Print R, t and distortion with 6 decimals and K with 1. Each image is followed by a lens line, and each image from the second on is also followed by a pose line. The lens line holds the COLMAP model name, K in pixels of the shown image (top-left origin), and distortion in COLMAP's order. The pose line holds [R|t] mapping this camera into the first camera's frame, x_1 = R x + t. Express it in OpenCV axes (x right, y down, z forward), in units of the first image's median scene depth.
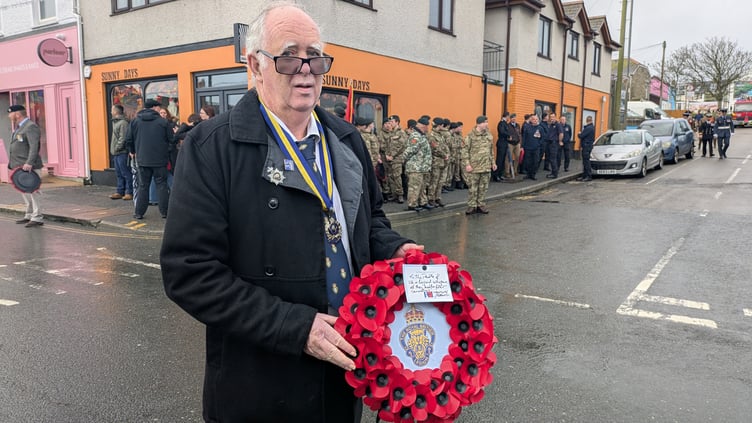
lens RADIAL K [[562.6, 0, 376.3], [0, 562.6, 210.8], [0, 0, 1]] dist [0.031794, -0.021006]
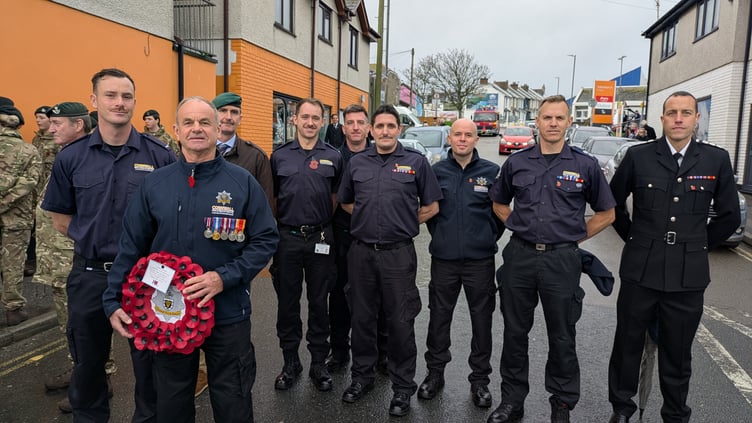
lens RADIAL K [[562.6, 0, 374.9], [0, 562.6, 214.6], [0, 0, 1]] dist [0.031794, -0.021006]
pose [[0.917218, -0.028833, 0.397340, 0.090823], [0.026427, 0.999584, 0.011533, -0.039376], [-0.397508, -0.000078, 0.917599, 0.249097]]
